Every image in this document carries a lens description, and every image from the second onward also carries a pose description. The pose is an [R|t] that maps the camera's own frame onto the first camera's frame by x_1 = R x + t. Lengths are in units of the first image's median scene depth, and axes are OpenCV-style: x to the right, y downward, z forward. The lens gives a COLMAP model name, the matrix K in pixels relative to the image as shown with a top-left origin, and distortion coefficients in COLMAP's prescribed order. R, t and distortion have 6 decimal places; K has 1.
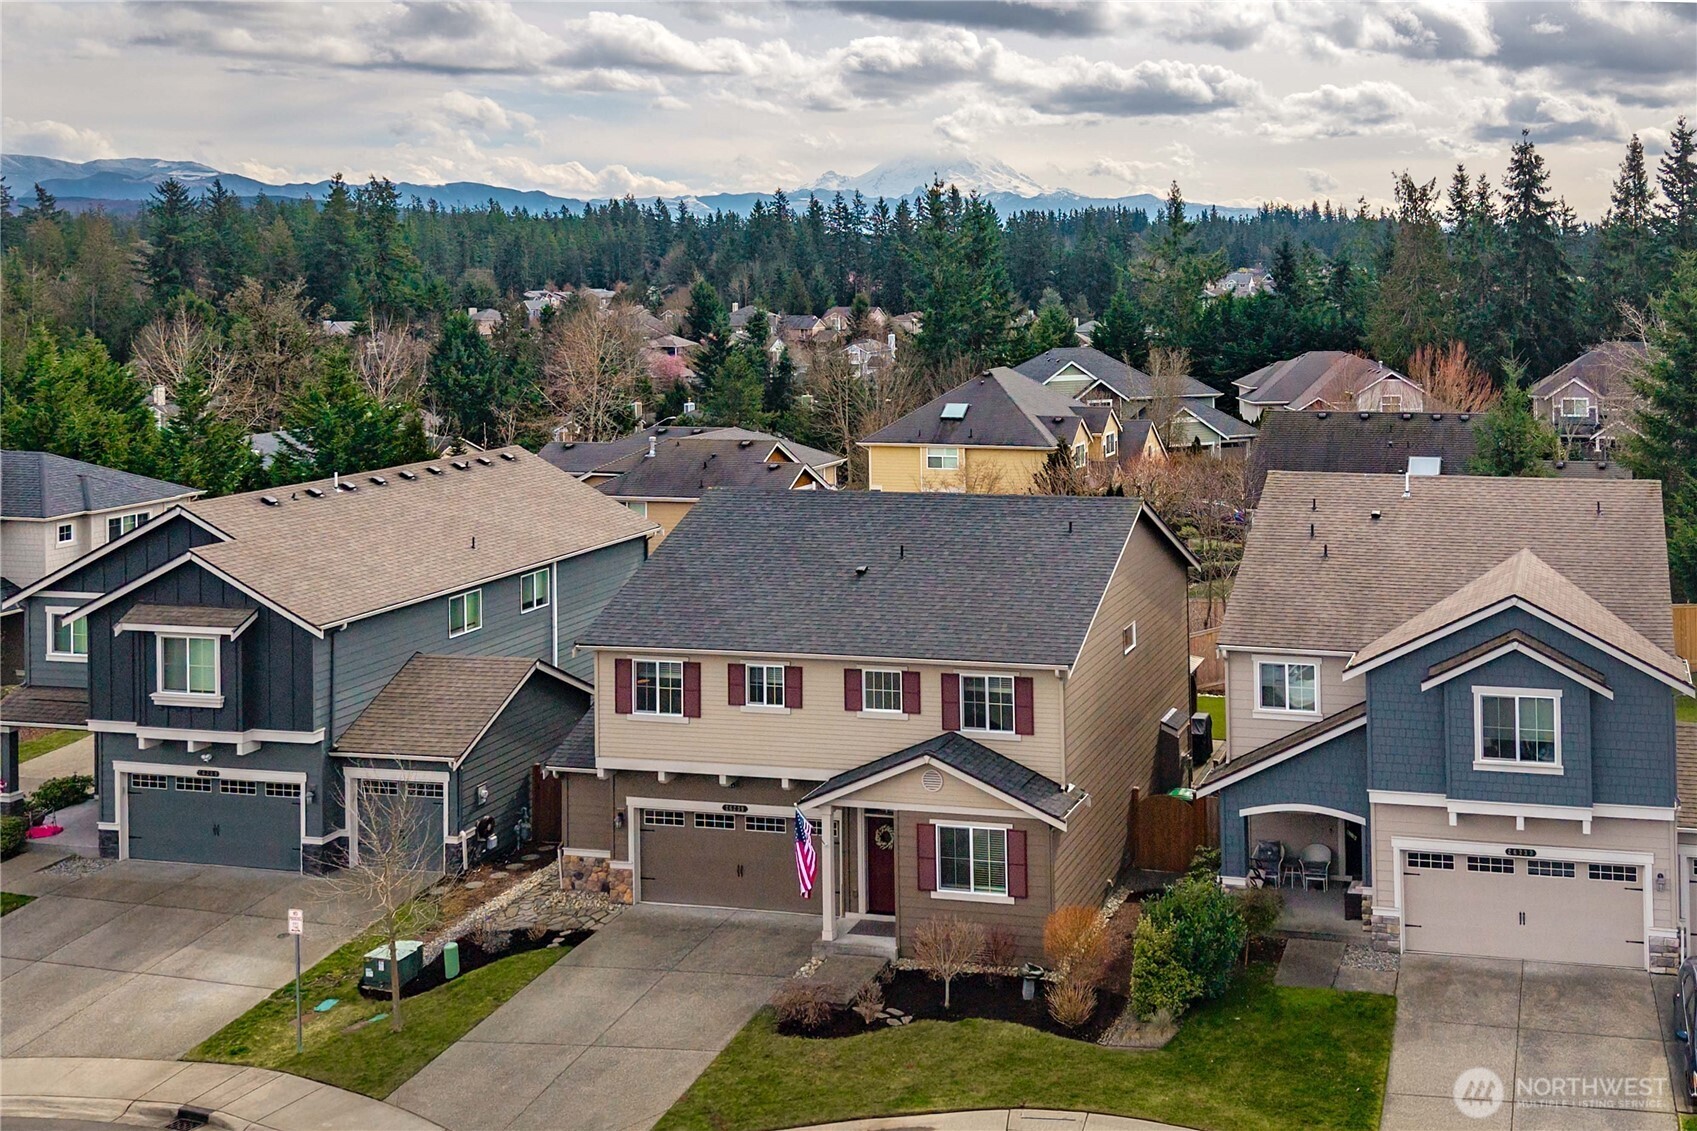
lens RADIAL K [[1133.6, 0, 847.4], [0, 1133.6, 561.5], [0, 0, 1]] dist [0.001939, -0.003763]
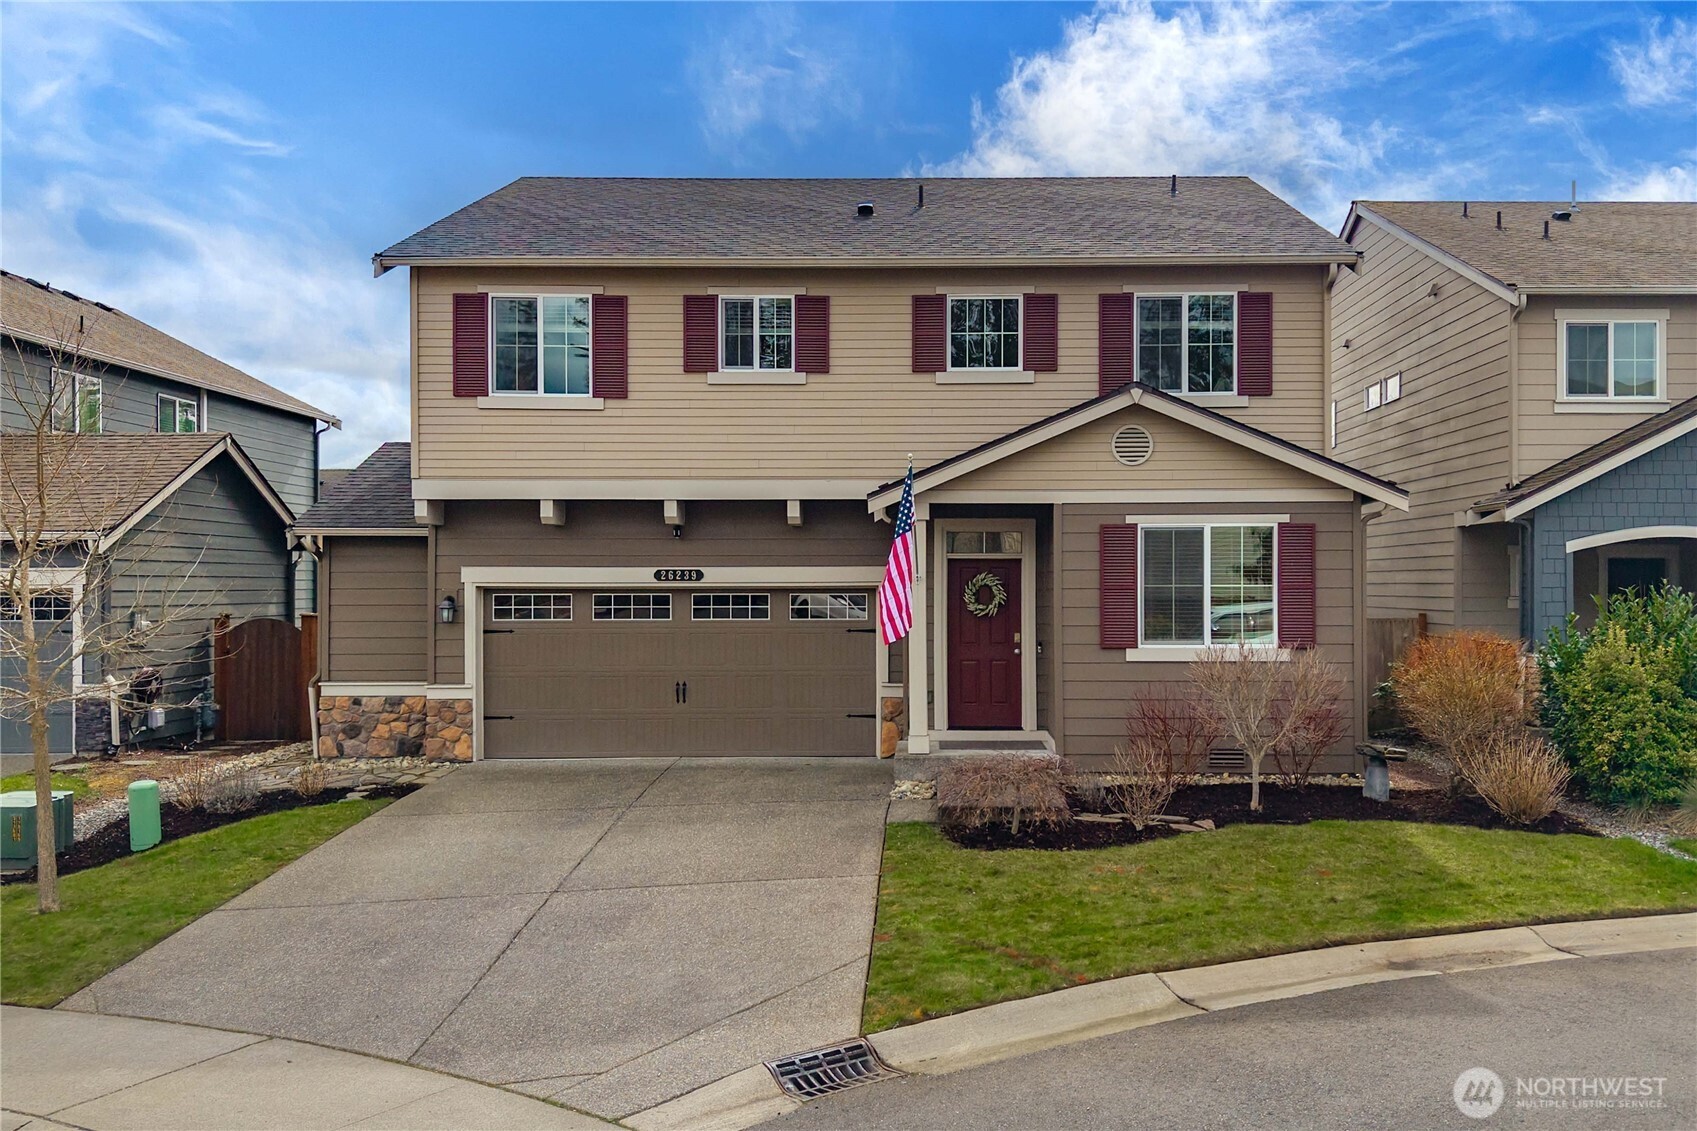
lens RADIAL K [[1381.7, 0, 852.9], [0, 1381.7, 570.7], [0, 0, 1]] dist [-0.003292, -0.009512]
pose [[0.974457, 0.020995, 0.223590, -0.176200], [-0.022545, 0.999736, 0.004380, 0.222166], [-0.223439, -0.009309, 0.974673, 0.340005]]
